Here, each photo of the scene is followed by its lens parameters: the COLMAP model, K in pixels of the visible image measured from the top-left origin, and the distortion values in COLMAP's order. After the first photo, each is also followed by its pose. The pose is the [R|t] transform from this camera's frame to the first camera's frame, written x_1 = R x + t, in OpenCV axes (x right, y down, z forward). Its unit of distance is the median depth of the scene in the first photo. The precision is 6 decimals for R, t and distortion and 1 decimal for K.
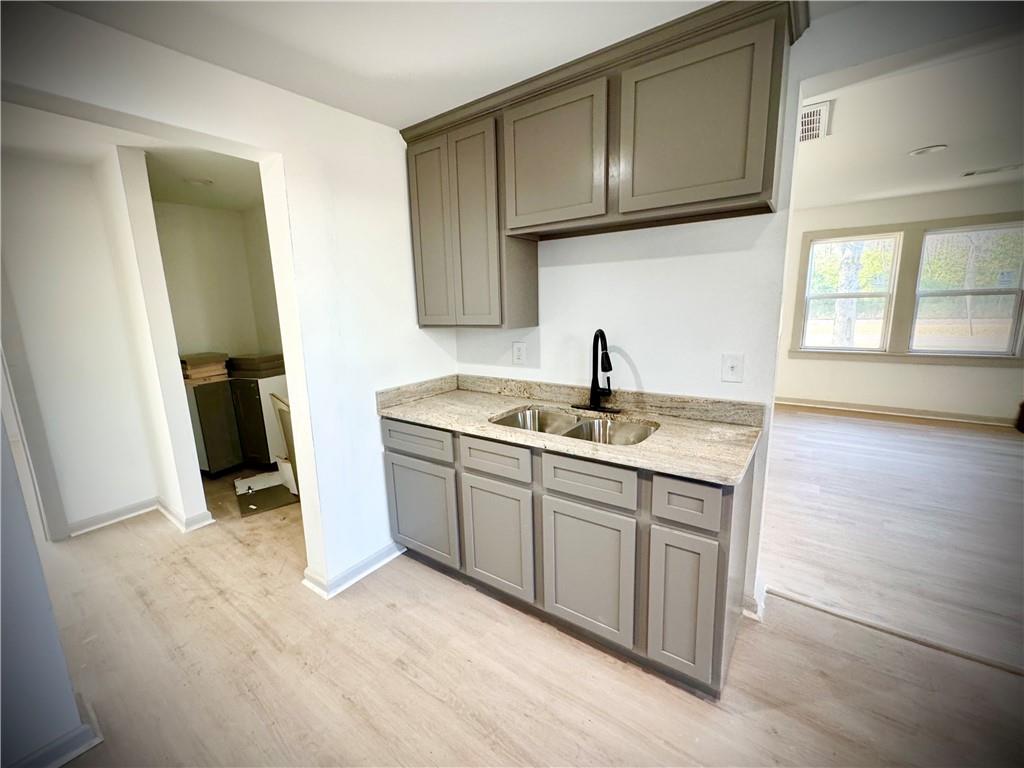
lens RADIAL K [[408.9, 0, 515.5], [0, 408.9, 384.6], [0, 0, 1]] dist [-0.003724, -0.000283]
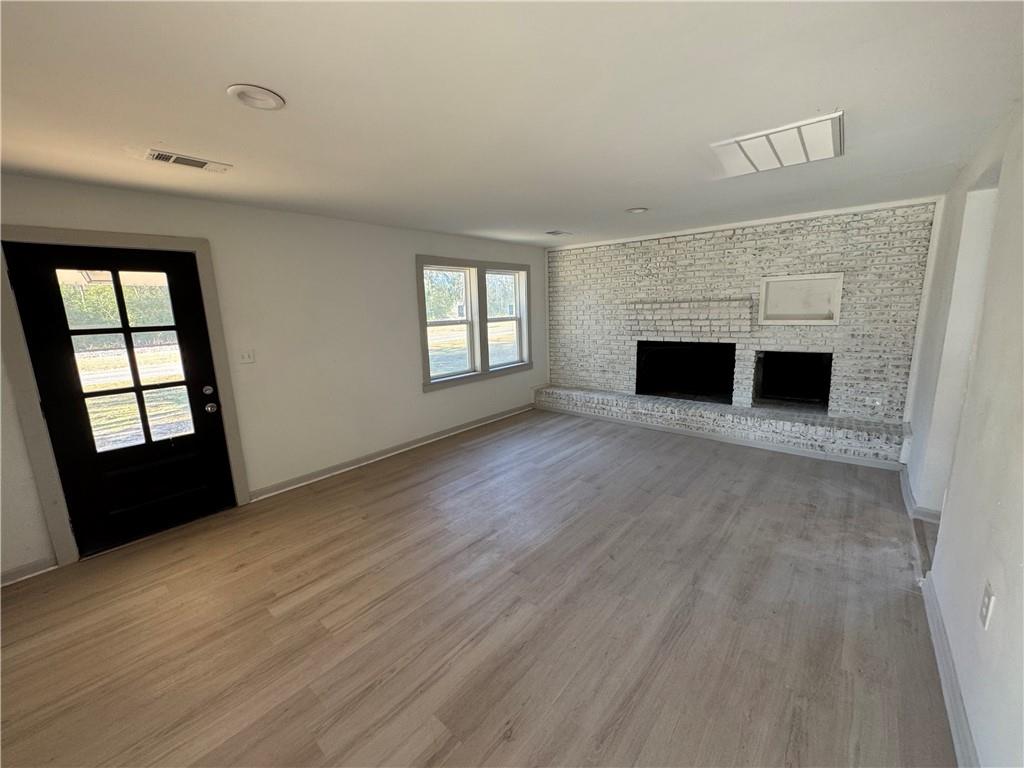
lens RADIAL K [[408.9, 0, 505.8], [0, 408.9, 383.5], [0, 0, 1]] dist [-0.003724, -0.000283]
pose [[0.077068, -0.158425, 0.984359, -0.513495], [0.218601, 0.965957, 0.138348, -0.444094], [-0.972766, 0.204519, 0.109077, 1.891297]]
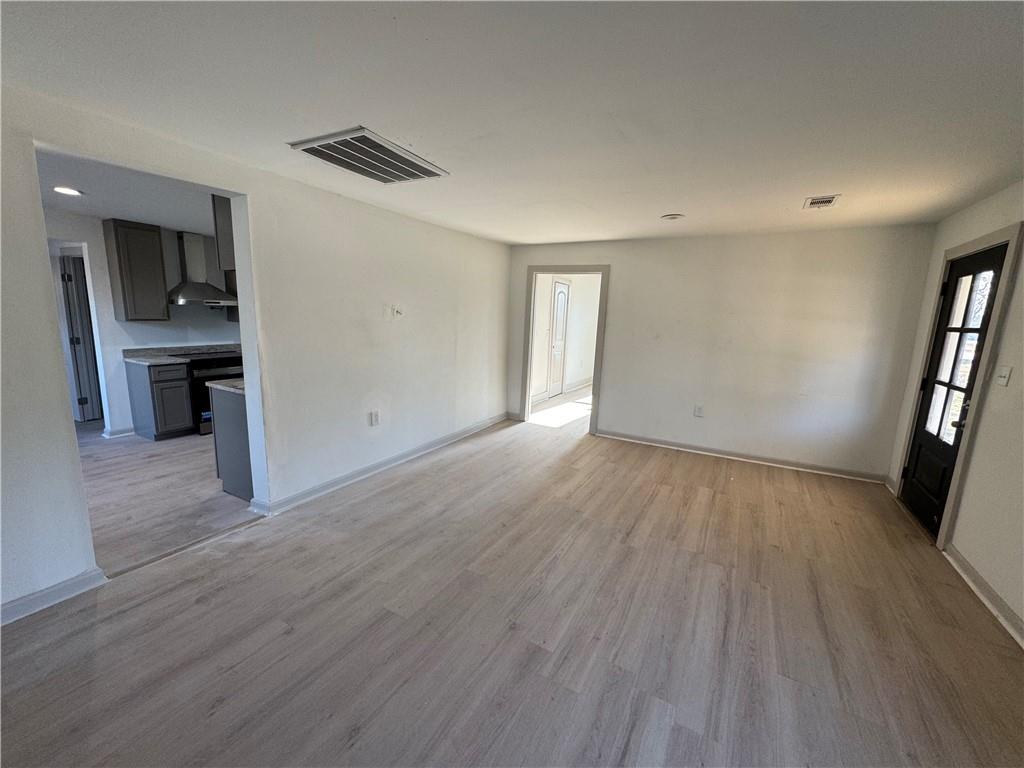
lens RADIAL K [[408.9, 0, 503.4], [0, 408.9, 382.5], [0, 0, 1]] dist [-0.003724, -0.000283]
pose [[0.106133, 0.198458, -0.974346, 2.028752], [-0.227786, 0.958676, 0.170454, -0.400969], [0.967910, 0.203852, 0.146954, 1.495853]]
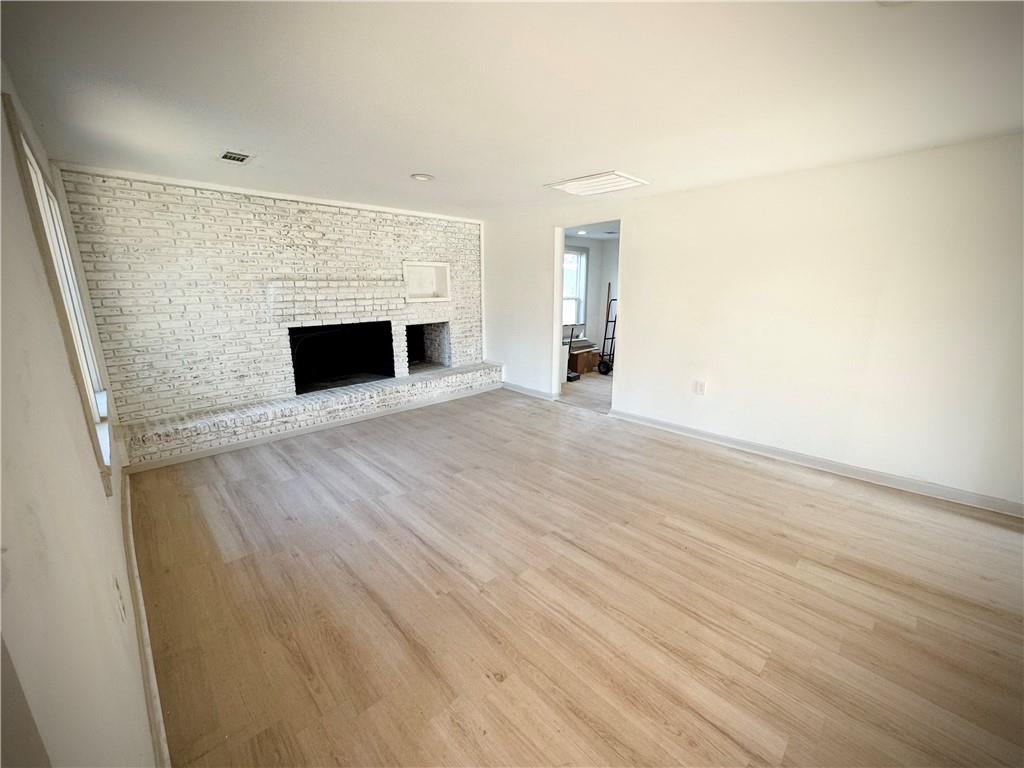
lens RADIAL K [[408.9, 0, 520.0], [0, 408.9, 382.7], [0, 0, 1]] dist [-0.003724, -0.000283]
pose [[-0.987684, -0.002408, 0.156442, 0.743214], [0.062157, 0.911553, 0.406457, -0.688774], [-0.143584, 0.411175, -0.900177, 3.164555]]
